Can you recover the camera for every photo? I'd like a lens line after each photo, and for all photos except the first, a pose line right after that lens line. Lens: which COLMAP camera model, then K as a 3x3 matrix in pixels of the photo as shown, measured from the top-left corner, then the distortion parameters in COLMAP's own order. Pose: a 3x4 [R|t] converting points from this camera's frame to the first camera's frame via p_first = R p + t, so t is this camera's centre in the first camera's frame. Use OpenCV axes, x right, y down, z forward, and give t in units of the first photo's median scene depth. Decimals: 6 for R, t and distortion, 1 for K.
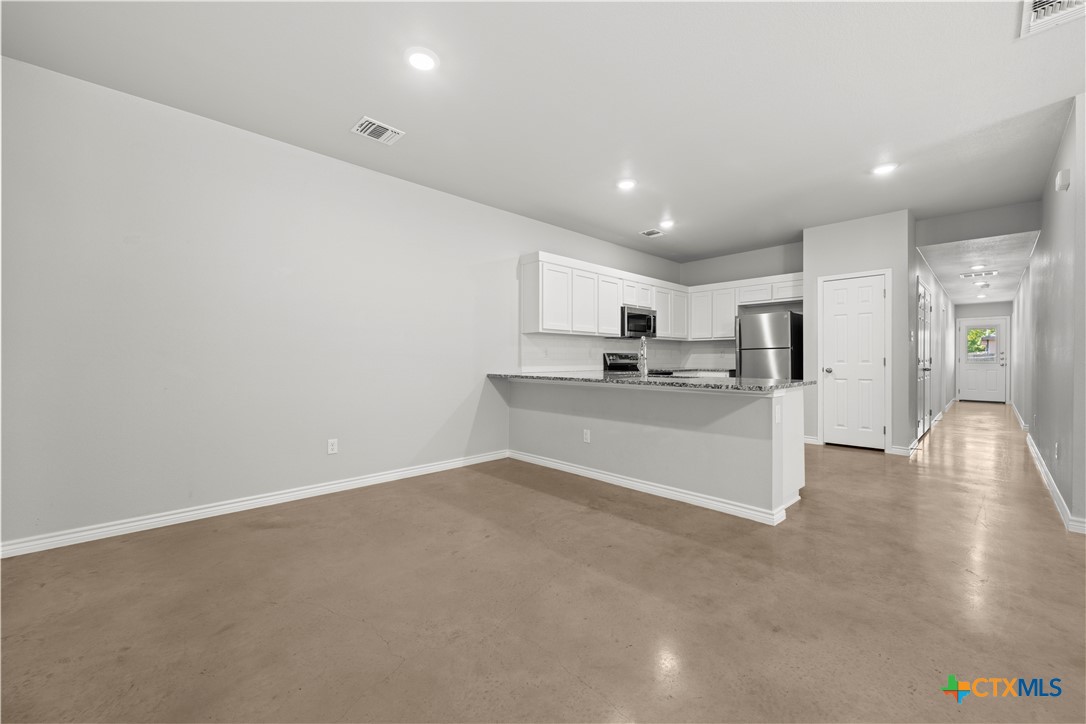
lens RADIAL K [[427.7, 0, 548.7], [0, 427.7, 362.3], [0, 0, 1]] dist [-0.000110, -0.000109]
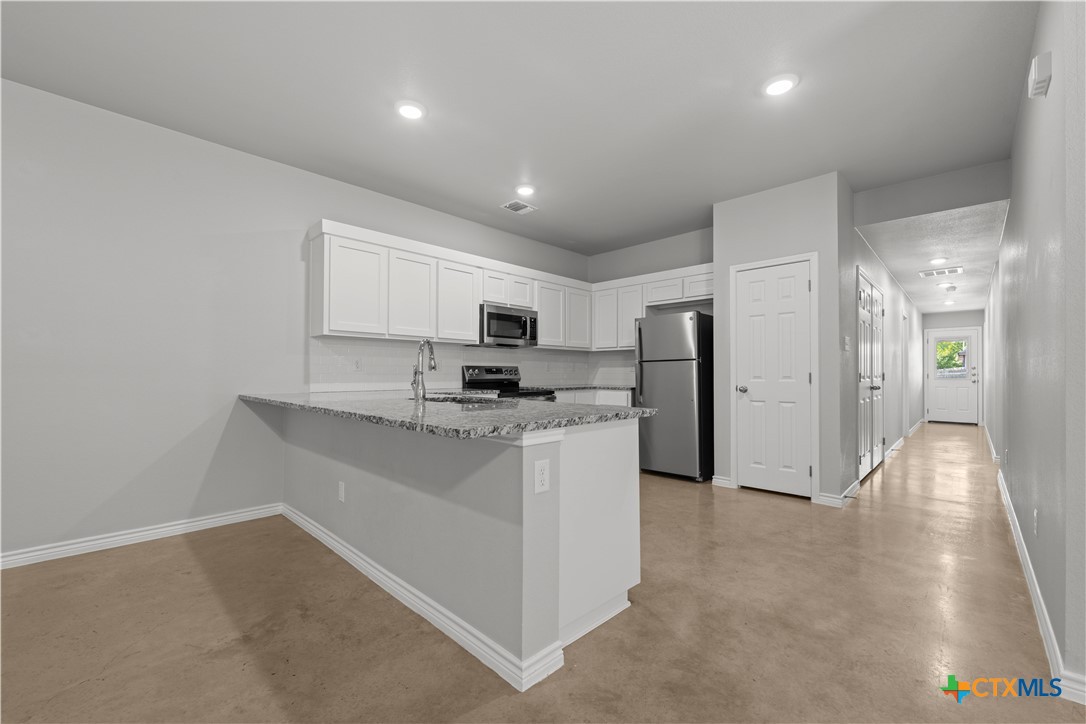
lens RADIAL K [[441.7, 0, 544.8], [0, 441.7, 370.8], [0, 0, 1]] dist [-0.002146, -0.000279]
pose [[0.999380, 0.002779, 0.035096, 0.247949], [-0.002277, 0.999895, -0.014341, -0.001677], [-0.035132, 0.014252, 0.999281, 0.210152]]
